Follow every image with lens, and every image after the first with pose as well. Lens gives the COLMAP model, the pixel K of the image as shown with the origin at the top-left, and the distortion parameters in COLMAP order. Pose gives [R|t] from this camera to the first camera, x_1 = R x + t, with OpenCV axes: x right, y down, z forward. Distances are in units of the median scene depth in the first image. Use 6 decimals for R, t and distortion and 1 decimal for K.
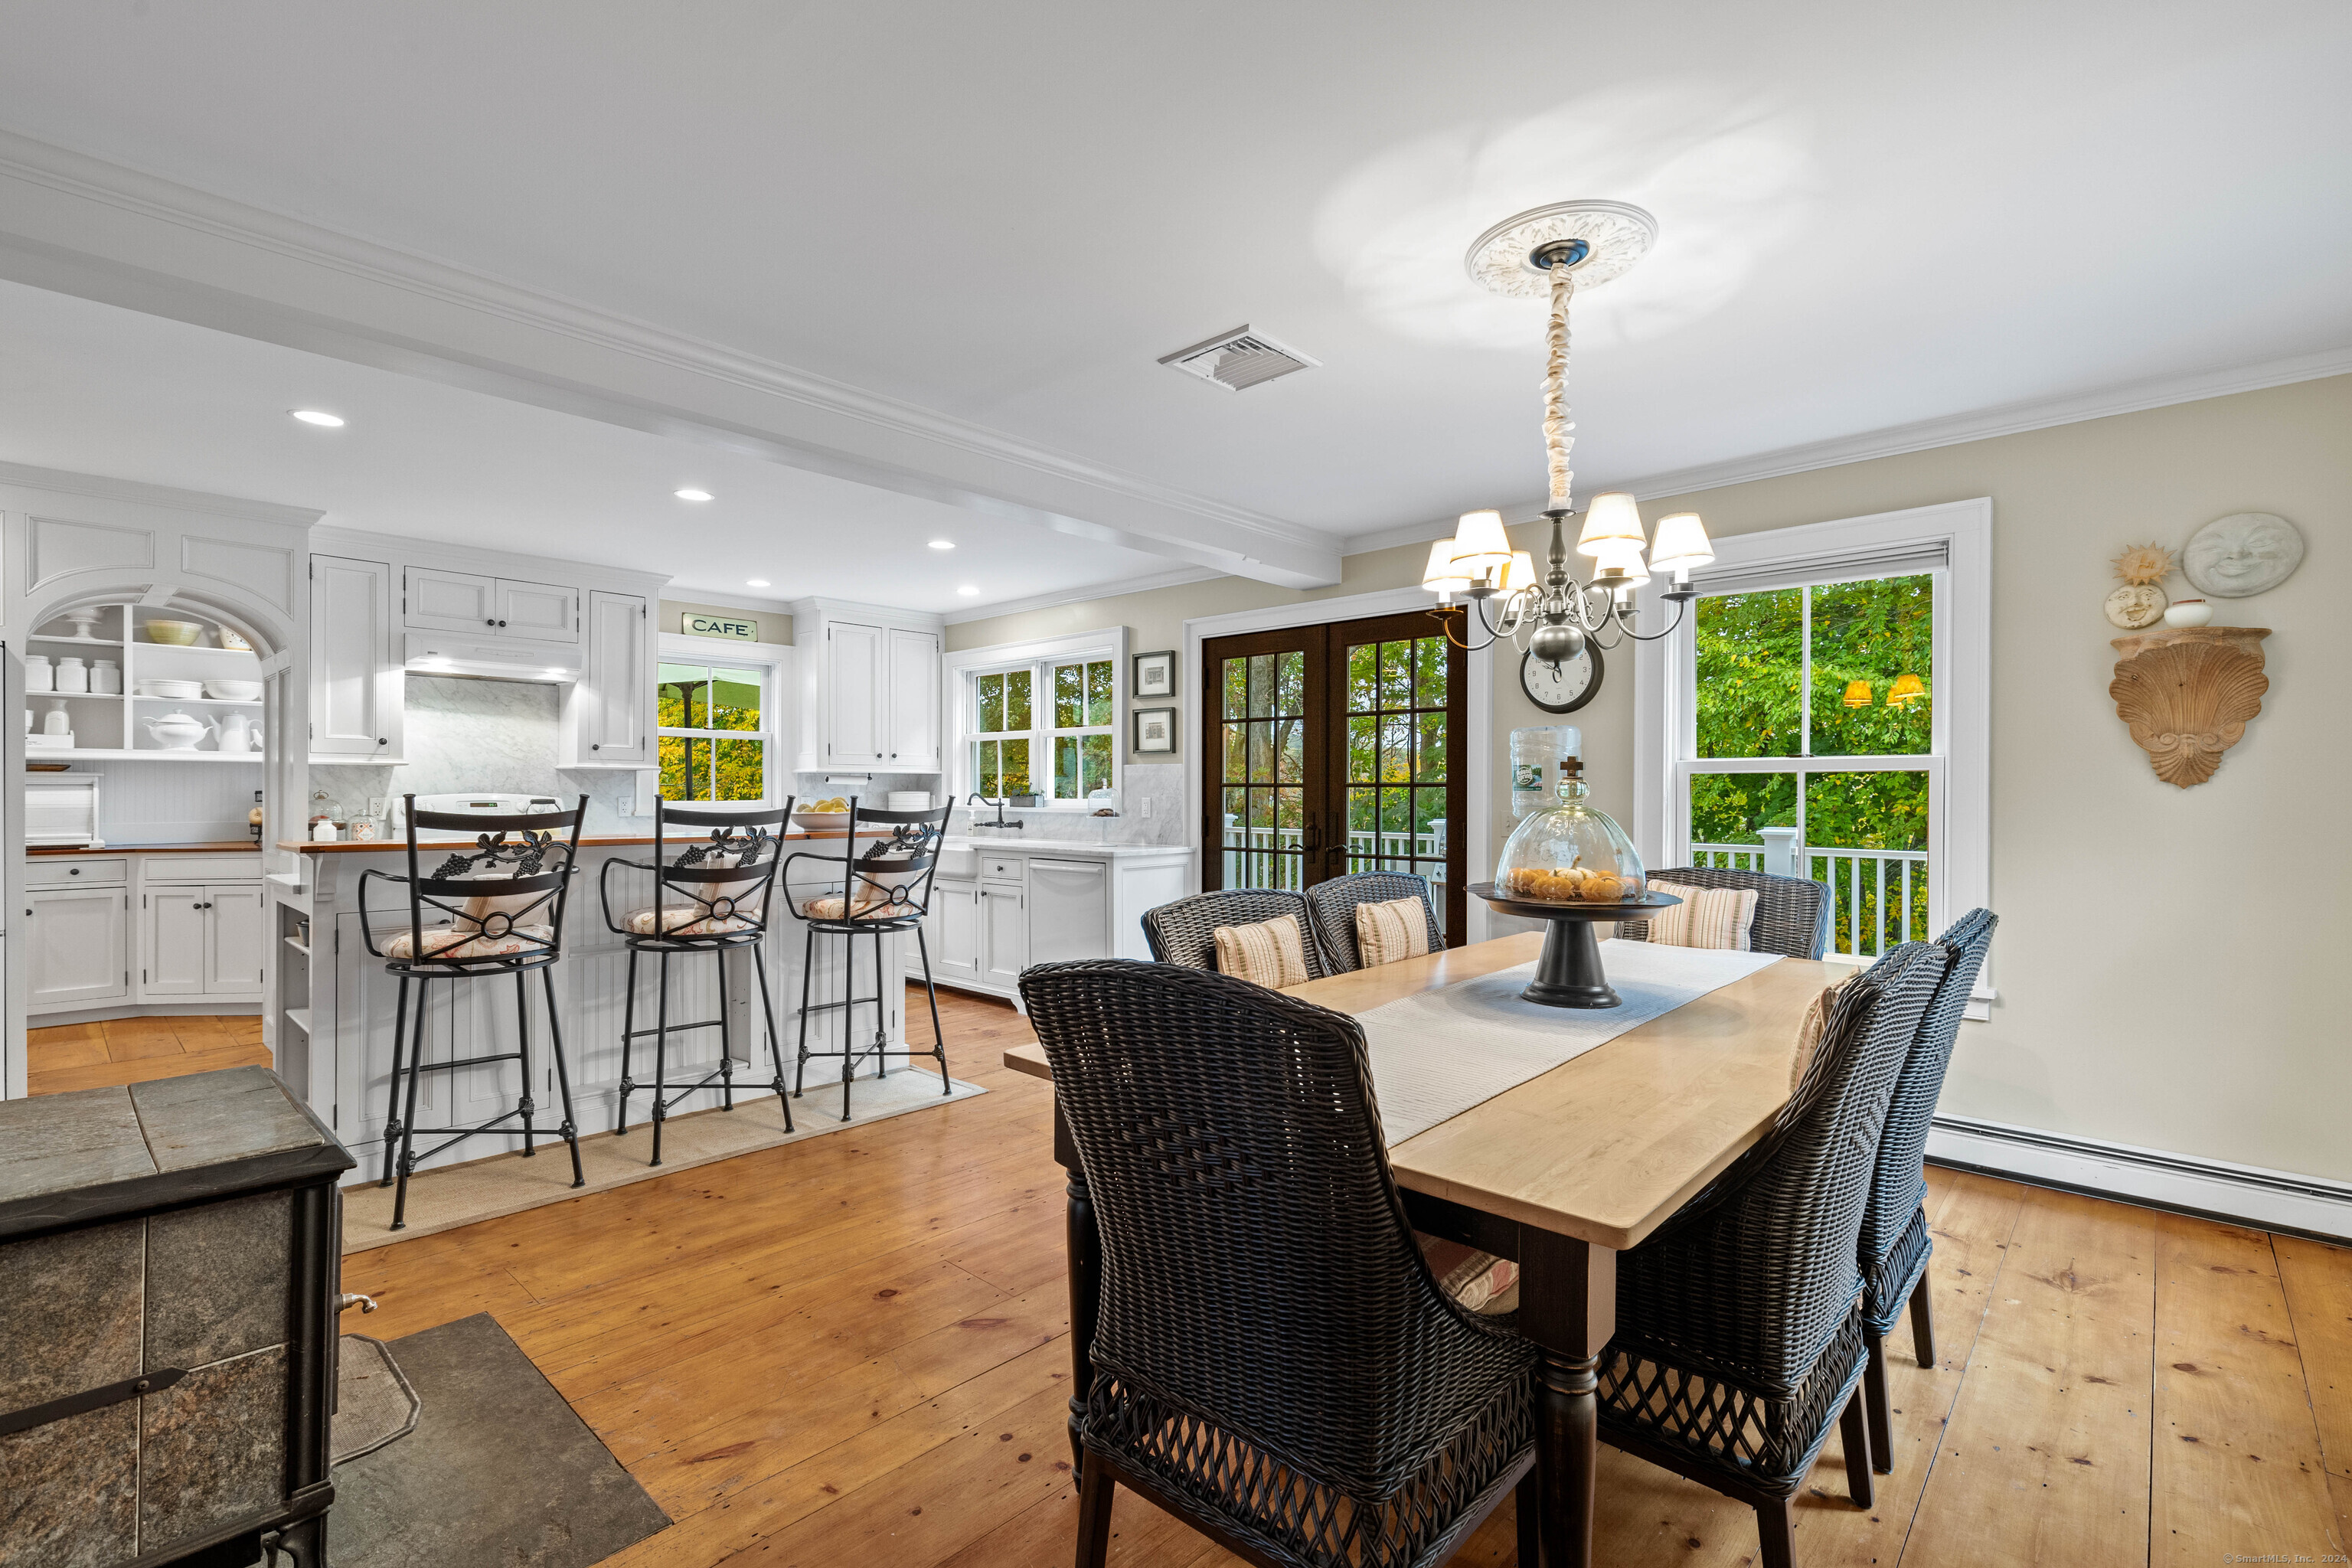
lens RADIAL K [[1055.7, 0, 1175.7], [0, 1055.7, 800.0], [0, 0, 1]] dist [0.000753, 0.000324]
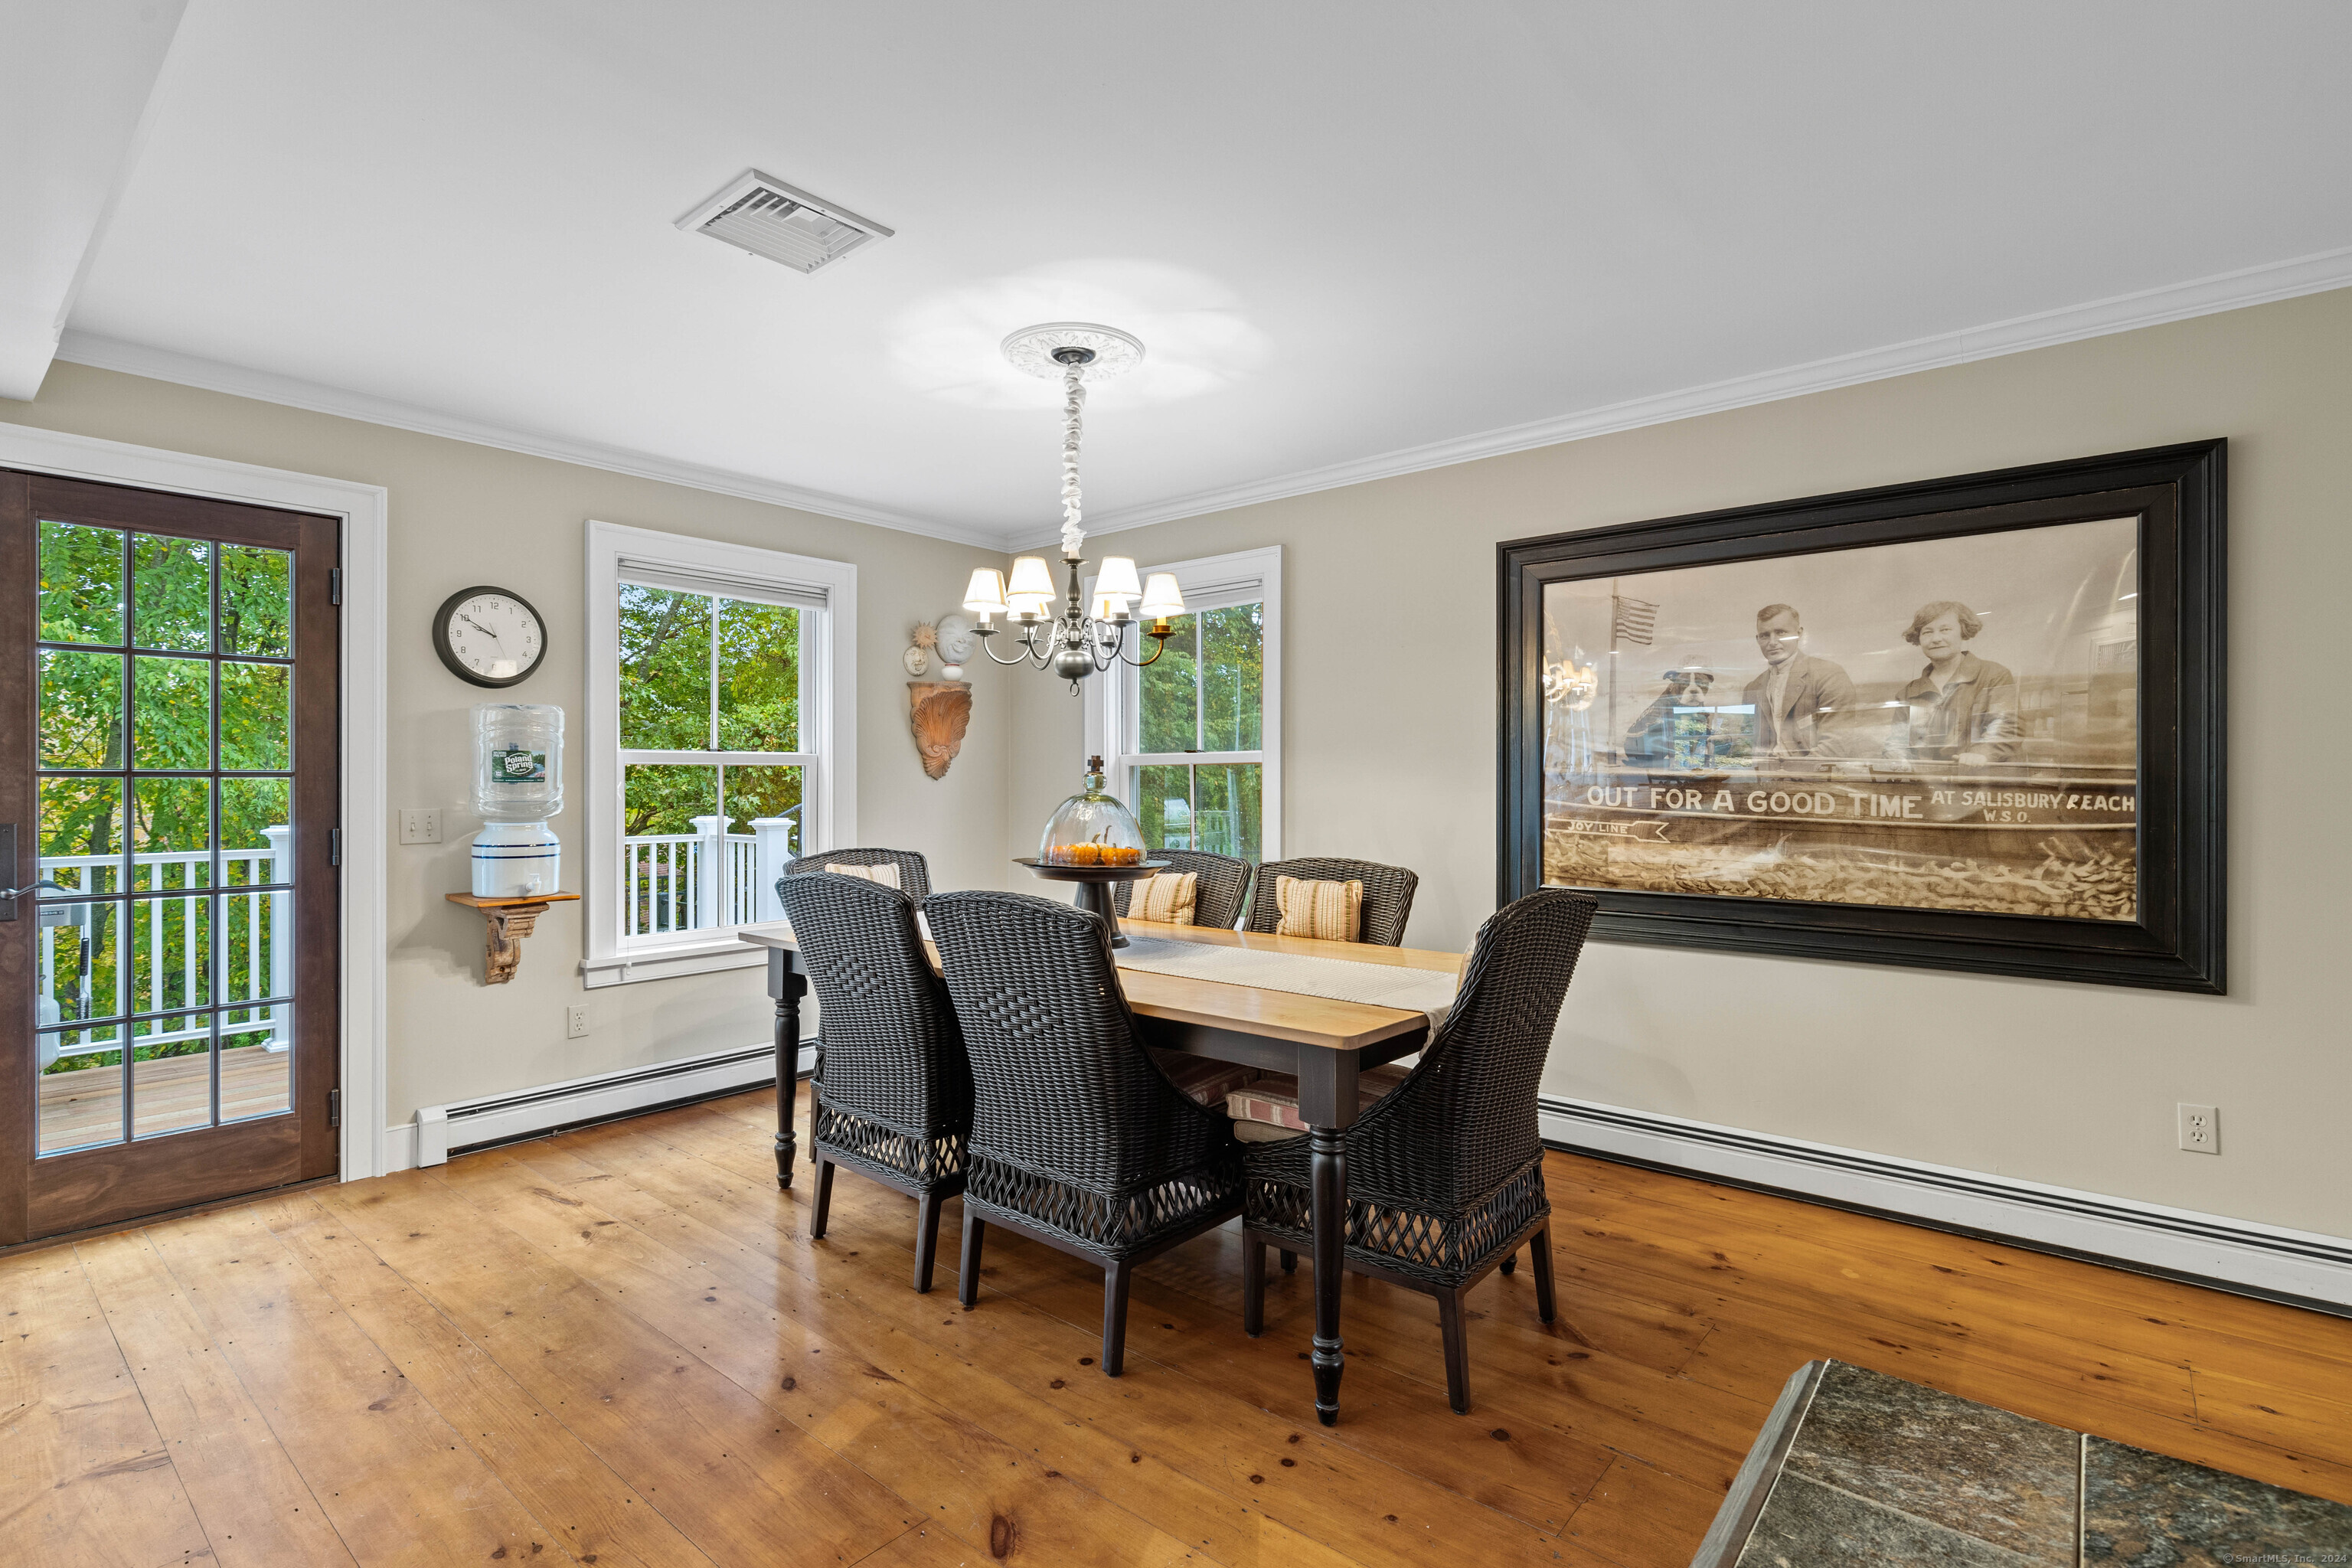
lens RADIAL K [[1112.2, 0, 1176.0], [0, 1112.2, 784.0], [0, 0, 1]] dist [0.001803, 0.000162]
pose [[-0.050242, -0.003350, 0.998731, -0.531549], [0.008779, 0.999954, 0.003795, -0.006329], [-0.998698, 0.008959, -0.050210, 0.522479]]
